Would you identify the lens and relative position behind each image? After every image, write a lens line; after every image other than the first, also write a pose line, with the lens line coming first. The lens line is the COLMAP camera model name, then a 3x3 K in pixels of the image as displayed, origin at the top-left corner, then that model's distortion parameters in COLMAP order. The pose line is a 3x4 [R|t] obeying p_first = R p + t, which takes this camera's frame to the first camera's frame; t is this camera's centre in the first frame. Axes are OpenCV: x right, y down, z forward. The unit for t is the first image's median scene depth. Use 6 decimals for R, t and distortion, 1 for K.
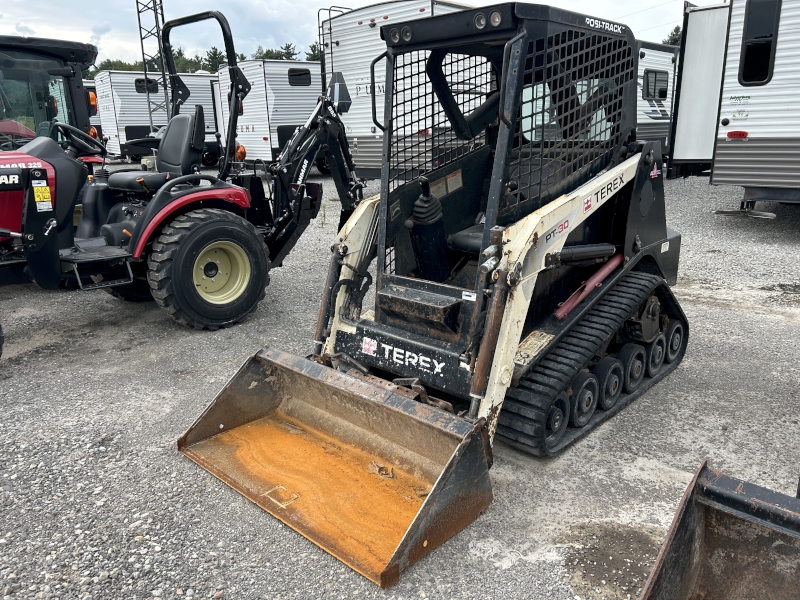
lens RADIAL K [[605.6, 0, 393.9], [0, 605.6, 296.5], [0, 0, 1]] dist [0.040953, -0.040842]
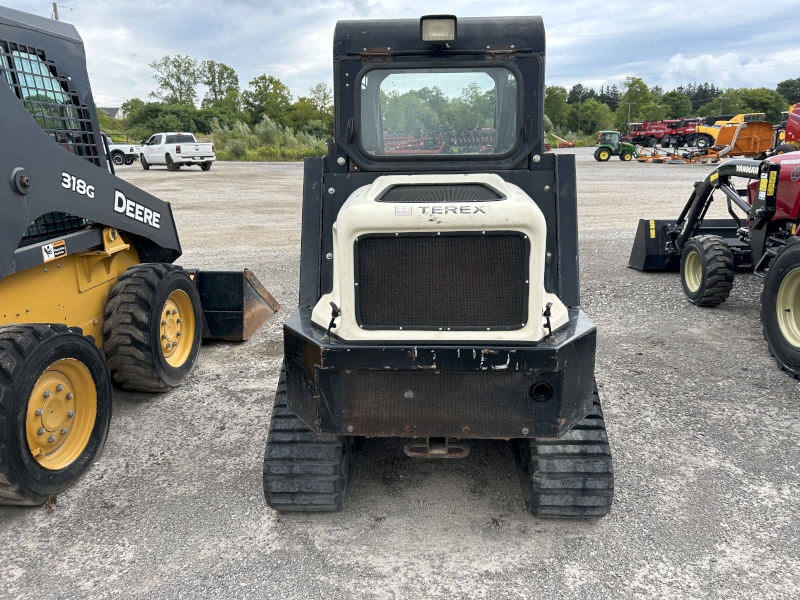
lens RADIAL K [[605.6, 0, 403.3], [0, 605.6, 297.9], [0, 0, 1]] dist [0.040953, -0.040842]
pose [[-0.763439, 0.179231, -0.620514, 0.960616], [-0.147463, 0.886982, 0.437627, -0.511225], [0.628821, 0.425605, -0.650726, 1.872351]]
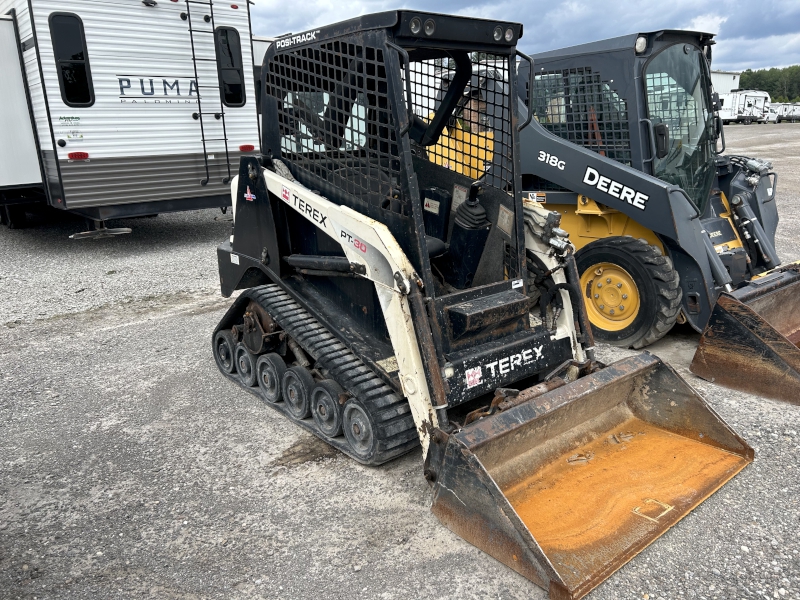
lens RADIAL K [[605.6, 0, 394.8], [0, 605.6, 296.9], [0, 0, 1]] dist [0.040953, -0.040842]
pose [[0.144566, -0.244066, 0.958923, -0.915201], [0.288499, 0.937394, 0.195093, -0.243257], [-0.946504, 0.248444, 0.205928, 0.937408]]
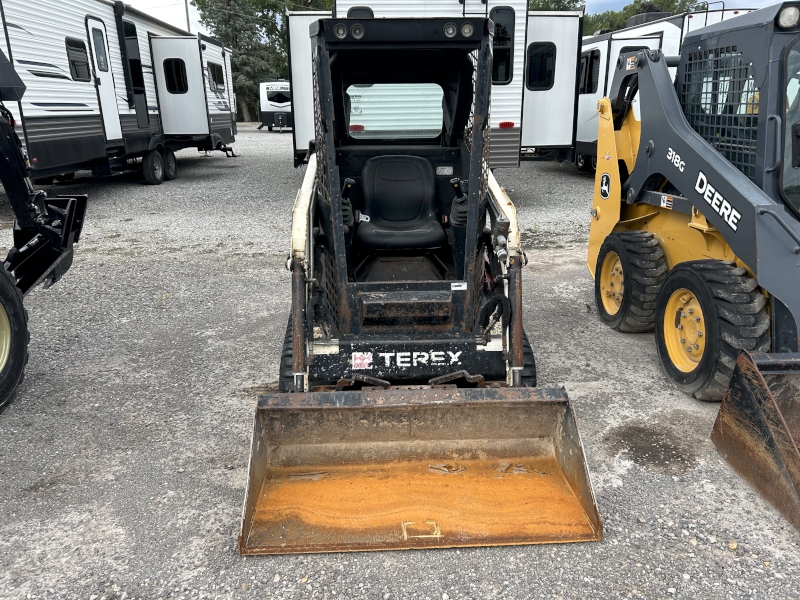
lens RADIAL K [[605.6, 0, 399.9], [0, 605.6, 299.7], [0, 0, 1]] dist [0.040953, -0.040842]
pose [[0.695575, -0.201903, 0.689500, -0.662664], [0.185498, 0.977630, 0.099143, -0.098158], [-0.694094, 0.058939, 0.717468, 0.282937]]
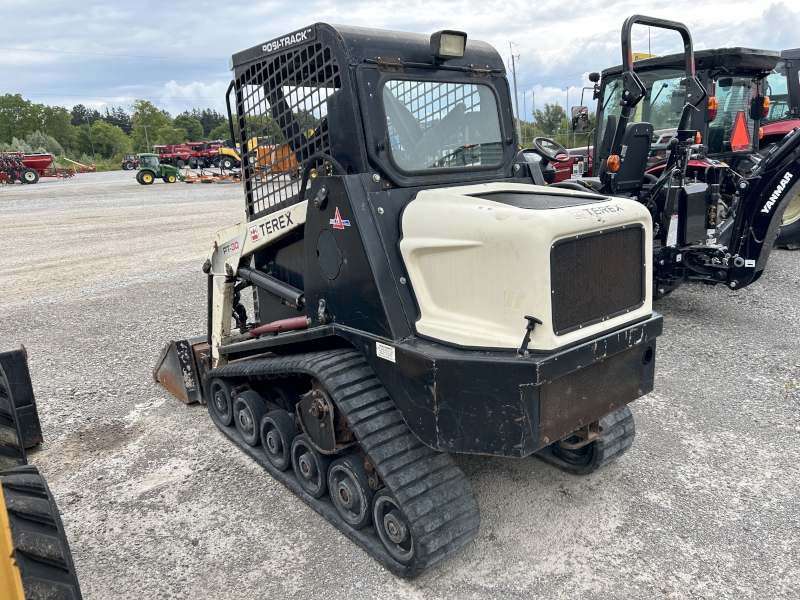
lens RADIAL K [[605.6, 0, 400.7], [0, 605.6, 298.6], [0, 0, 1]] dist [0.040953, -0.040842]
pose [[-0.133882, 0.248480, -0.959340, 1.243191], [-0.215212, 0.937662, 0.272899, -0.368208], [0.967347, 0.242997, -0.072060, 1.300392]]
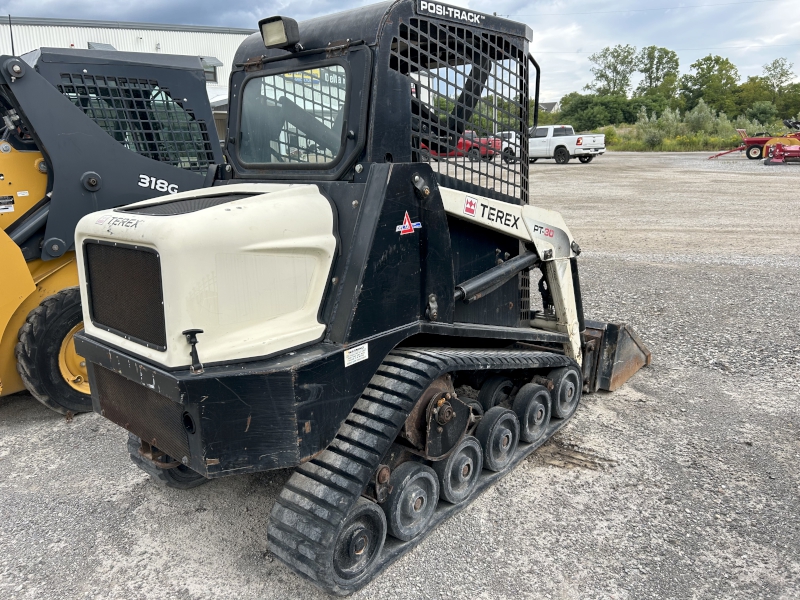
lens RADIAL K [[605.6, 0, 397.3], [0, 605.6, 300.2], [0, 0, 1]] dist [0.040953, -0.040842]
pose [[-0.998365, 0.053445, -0.020264, 0.238926], [0.036624, 0.870342, 0.491083, -0.559179], [0.043883, 0.489538, -0.870877, 2.070982]]
